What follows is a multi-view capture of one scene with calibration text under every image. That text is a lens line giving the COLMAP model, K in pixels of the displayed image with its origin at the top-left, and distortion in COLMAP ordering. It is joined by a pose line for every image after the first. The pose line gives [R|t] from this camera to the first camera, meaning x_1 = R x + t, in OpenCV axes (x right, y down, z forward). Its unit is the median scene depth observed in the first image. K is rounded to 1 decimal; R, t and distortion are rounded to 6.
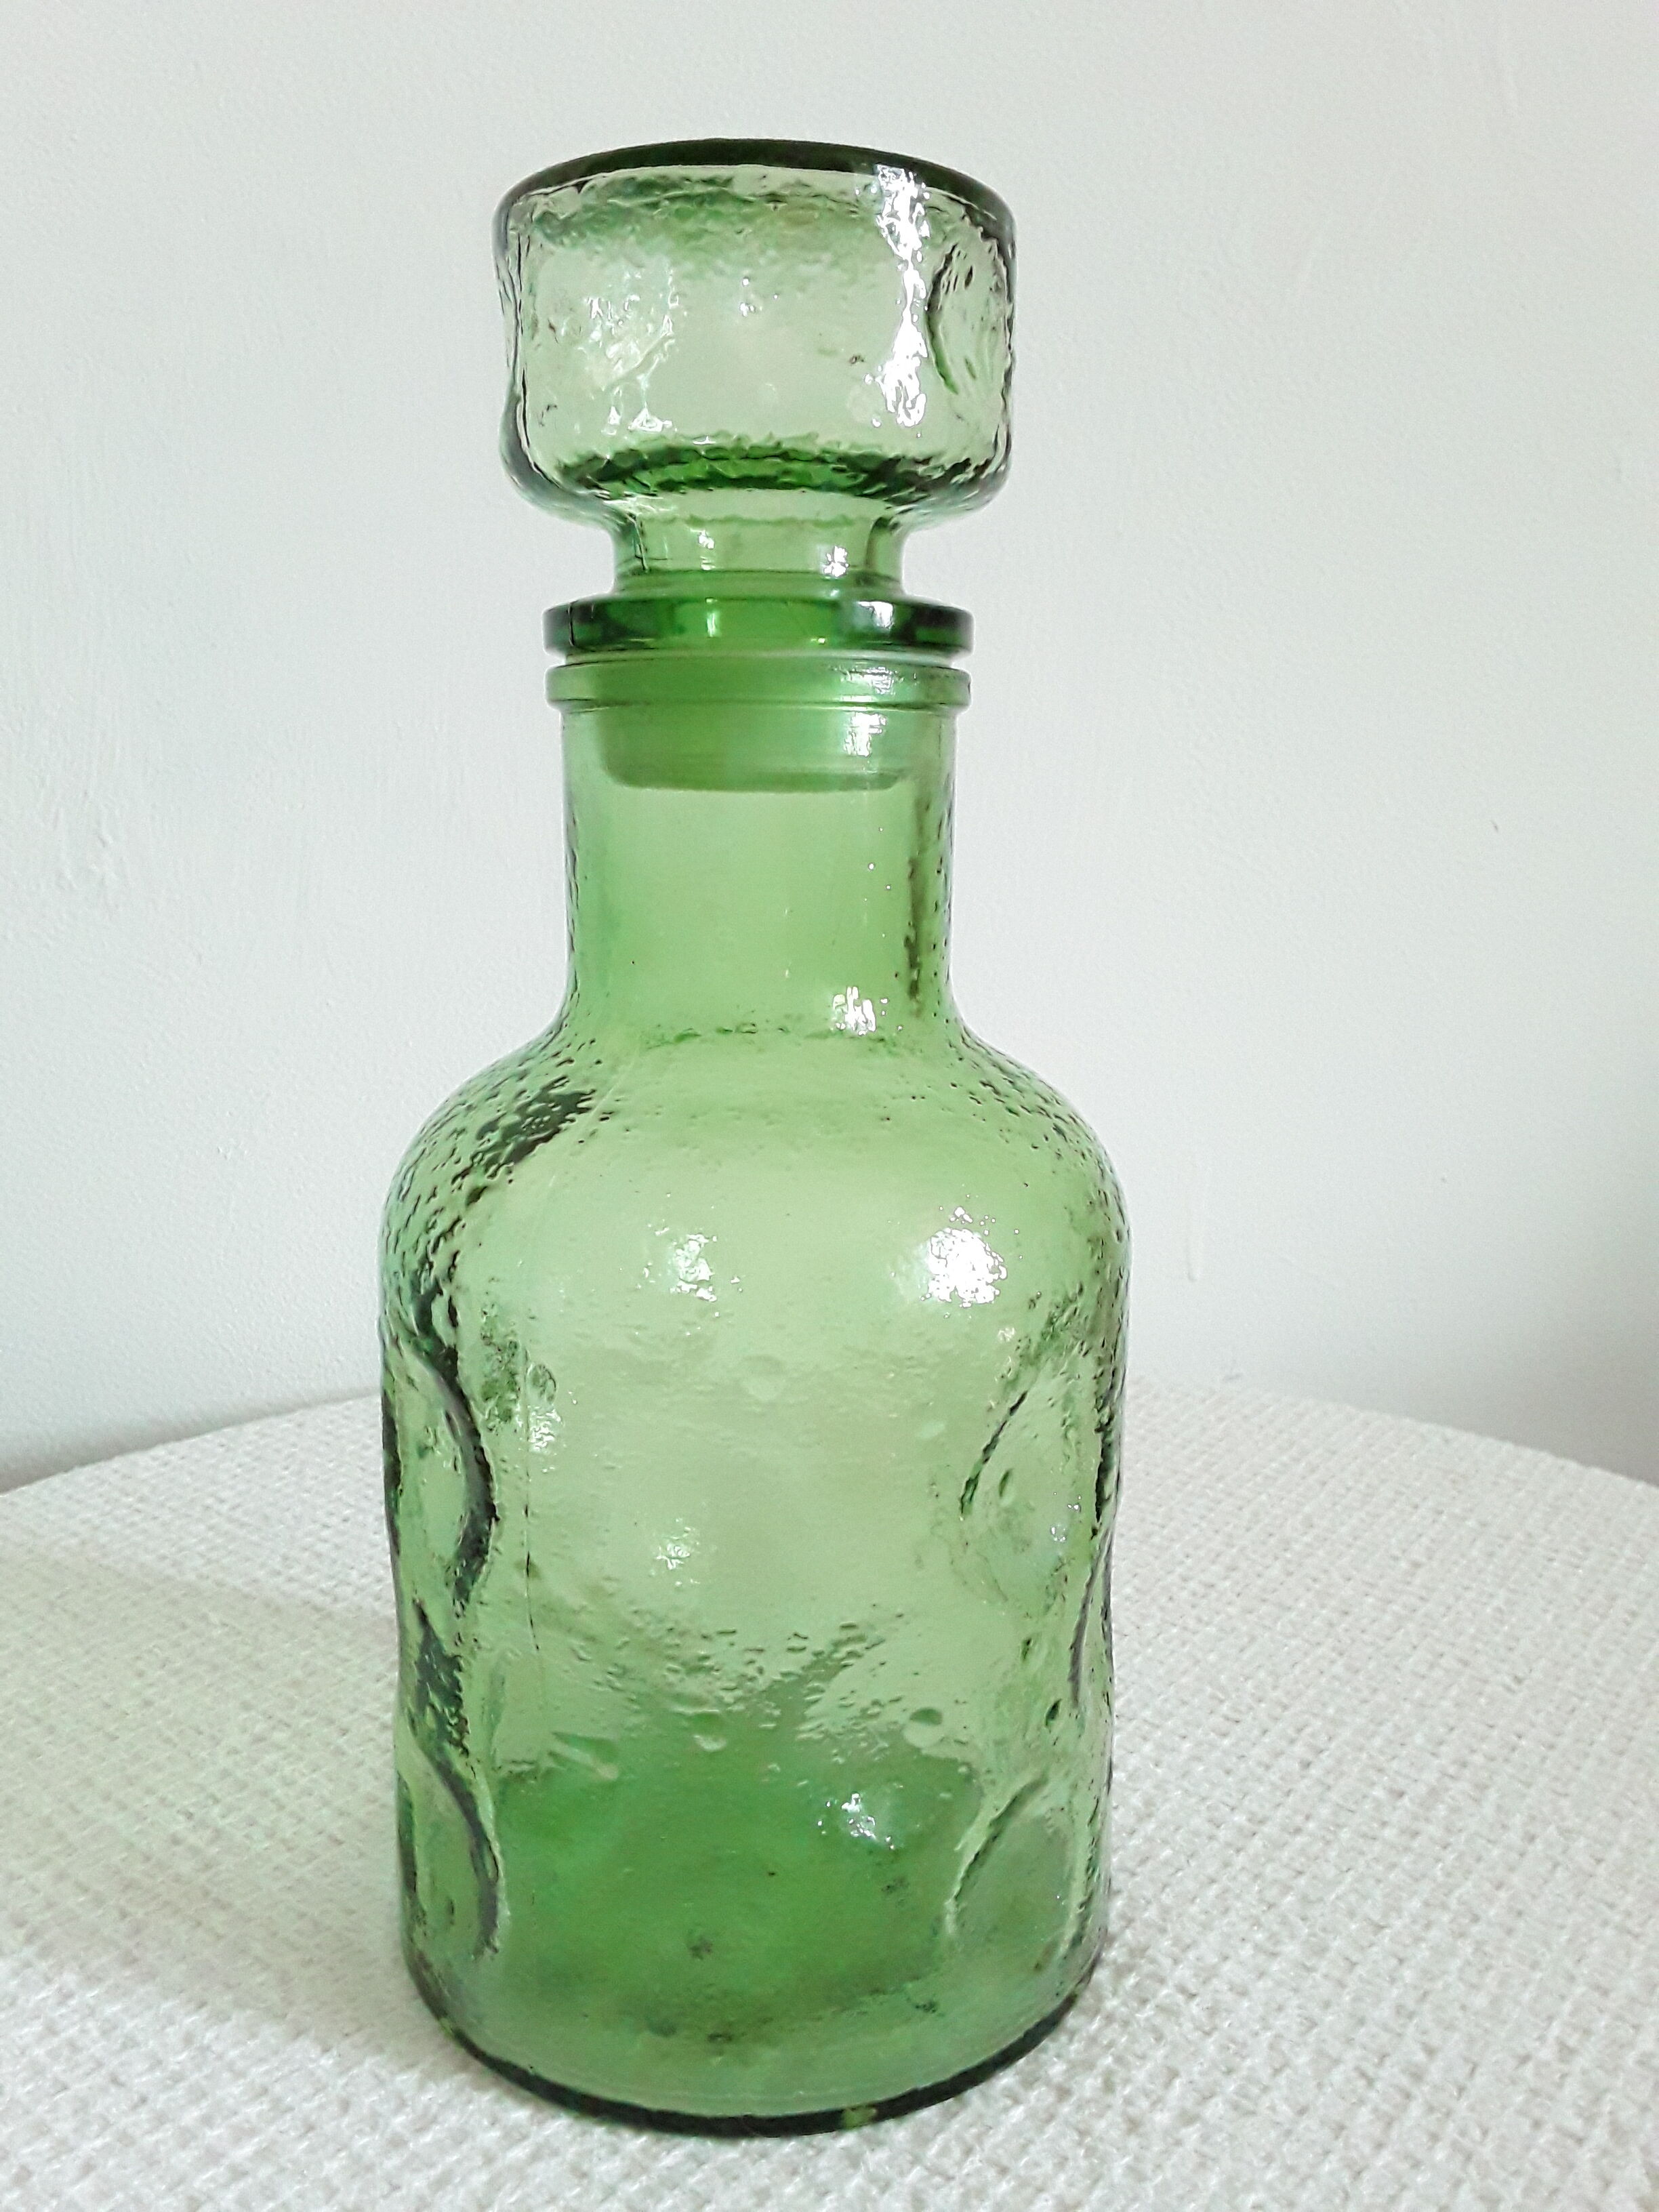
lens RADIAL K [[1742.4, 0, 831.9], [0, 1742.4, 1031.0], [0, 0, 1]] dist [0.097613, -0.140300]
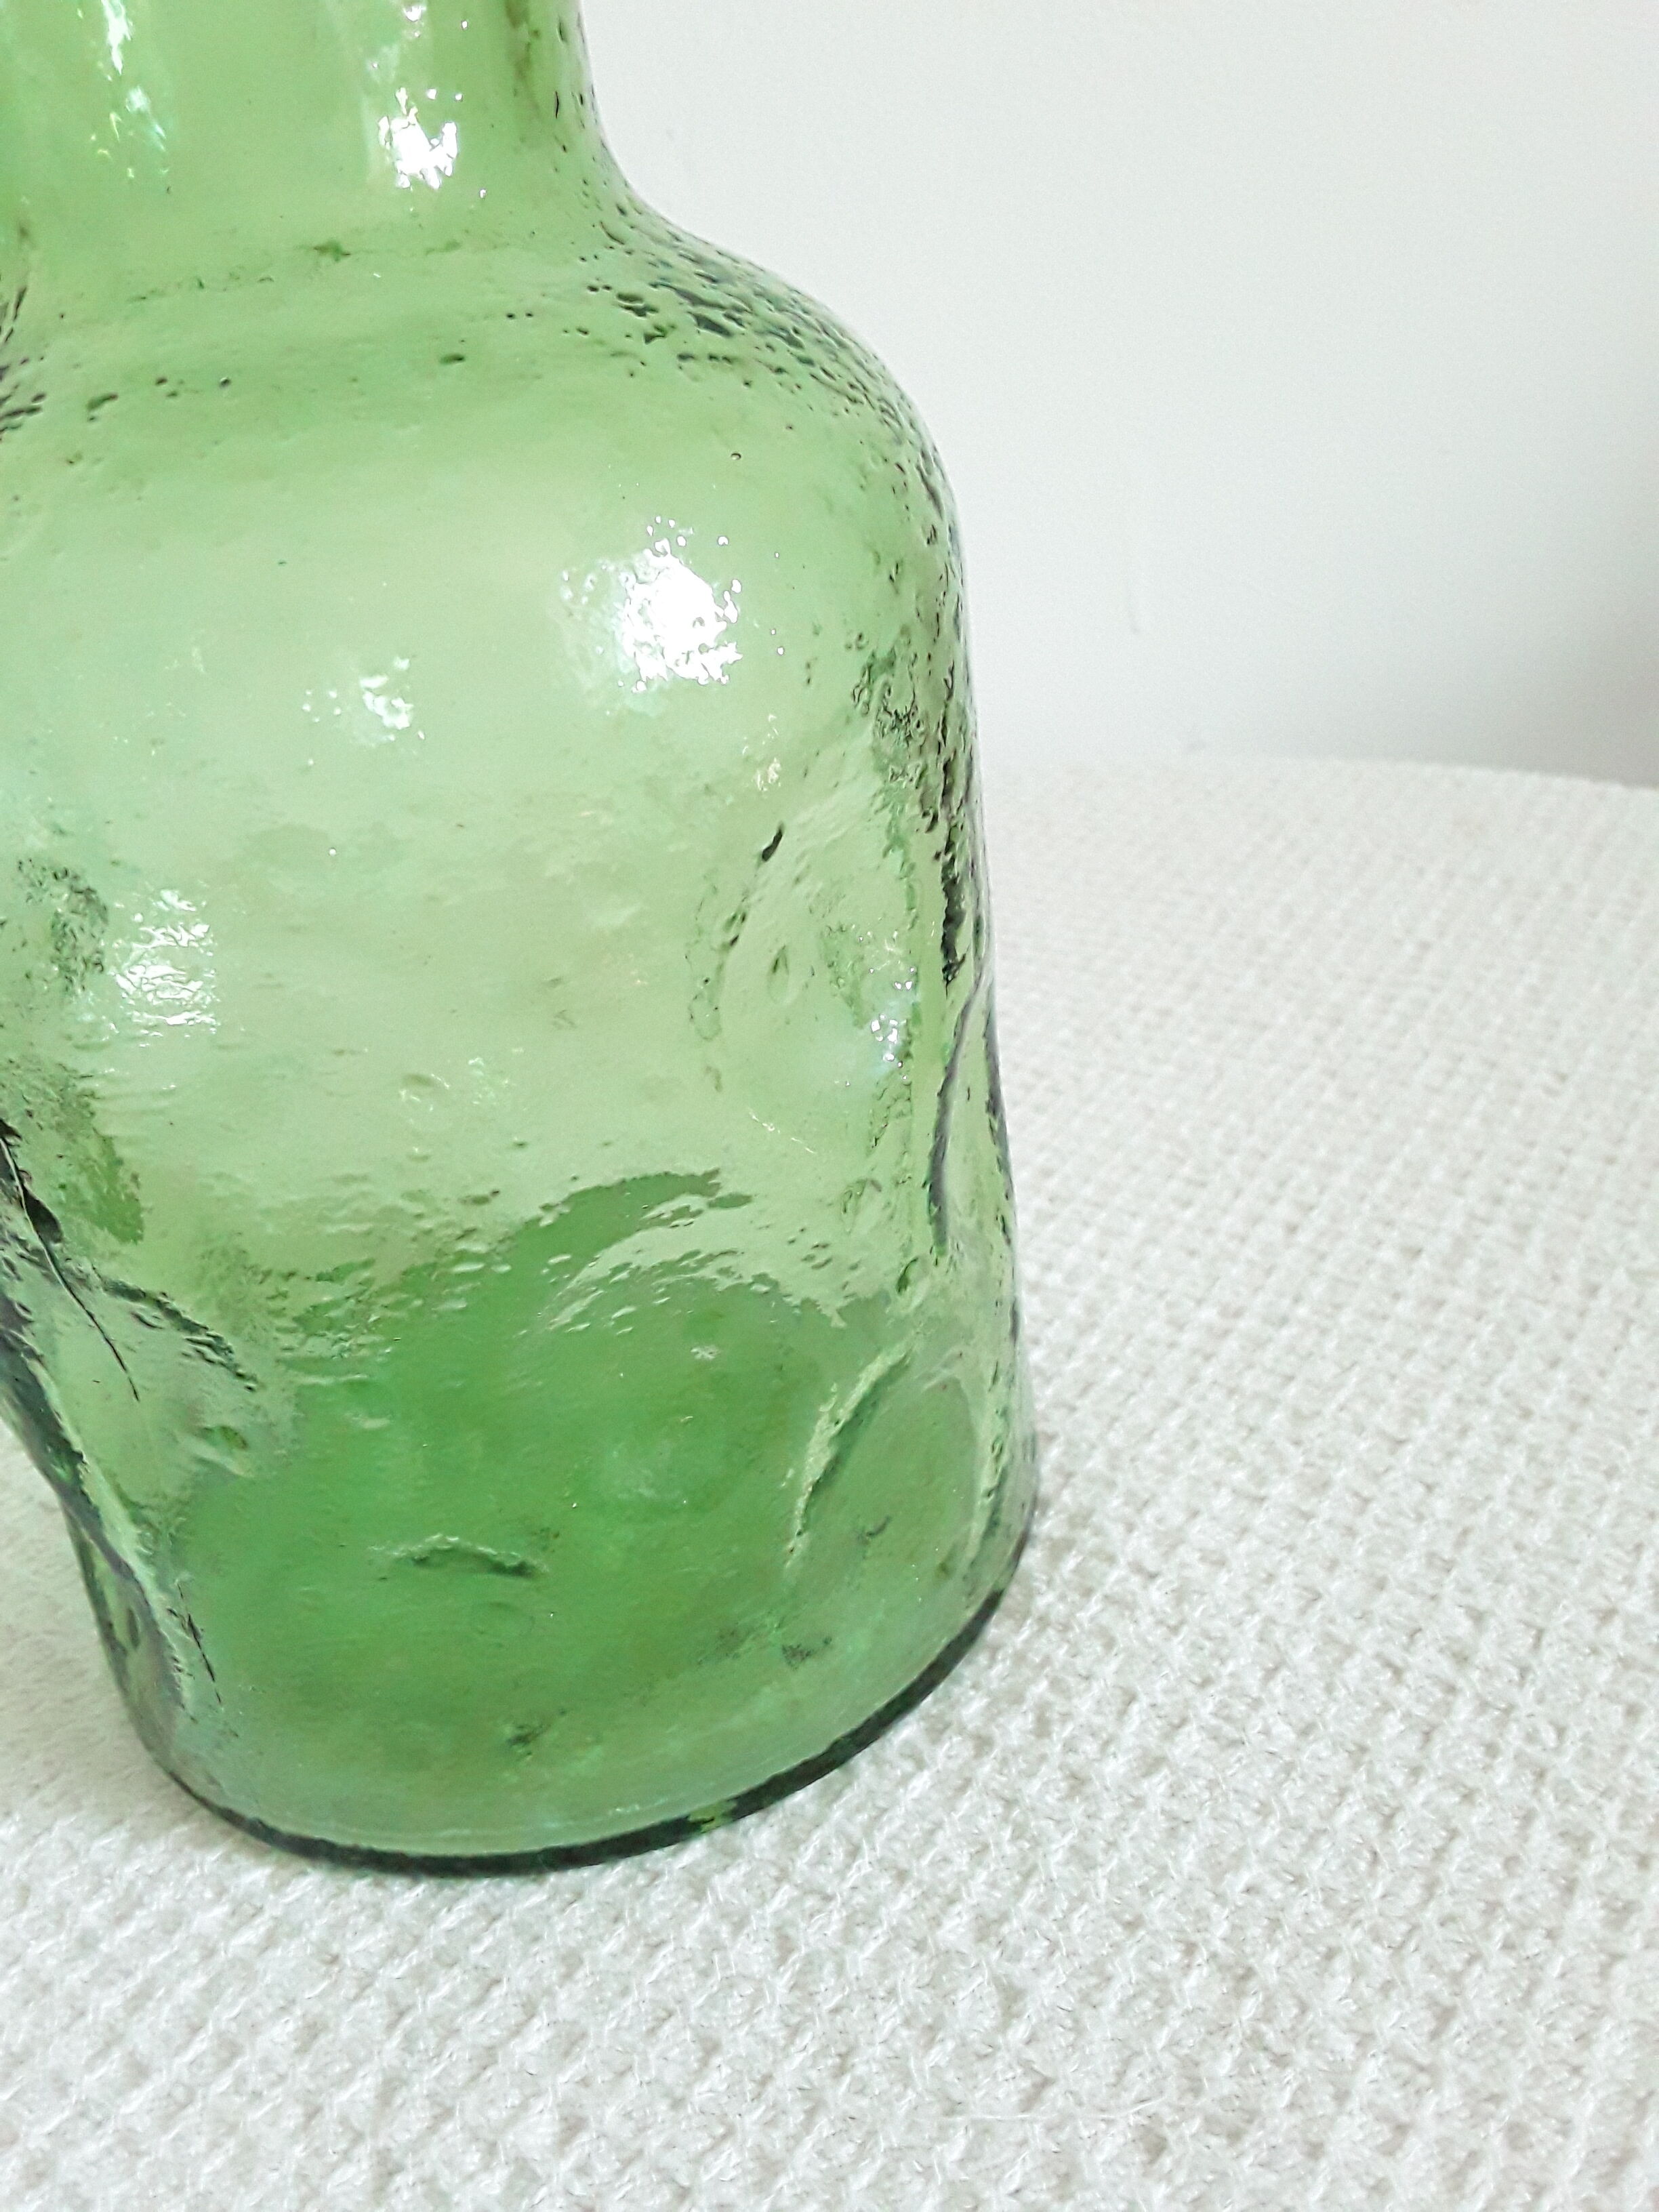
lens RADIAL K [[1805.0, 0, 836.2], [0, 1805.0, 1073.0], [0, 0, 1]] dist [0.159049, -0.285511]
pose [[0.989778, -0.142444, -0.007078, 0.110833], [0.136550, 0.932163, 0.335299, 0.072136], [-0.041164, -0.332838, 0.942085, 0.360669]]
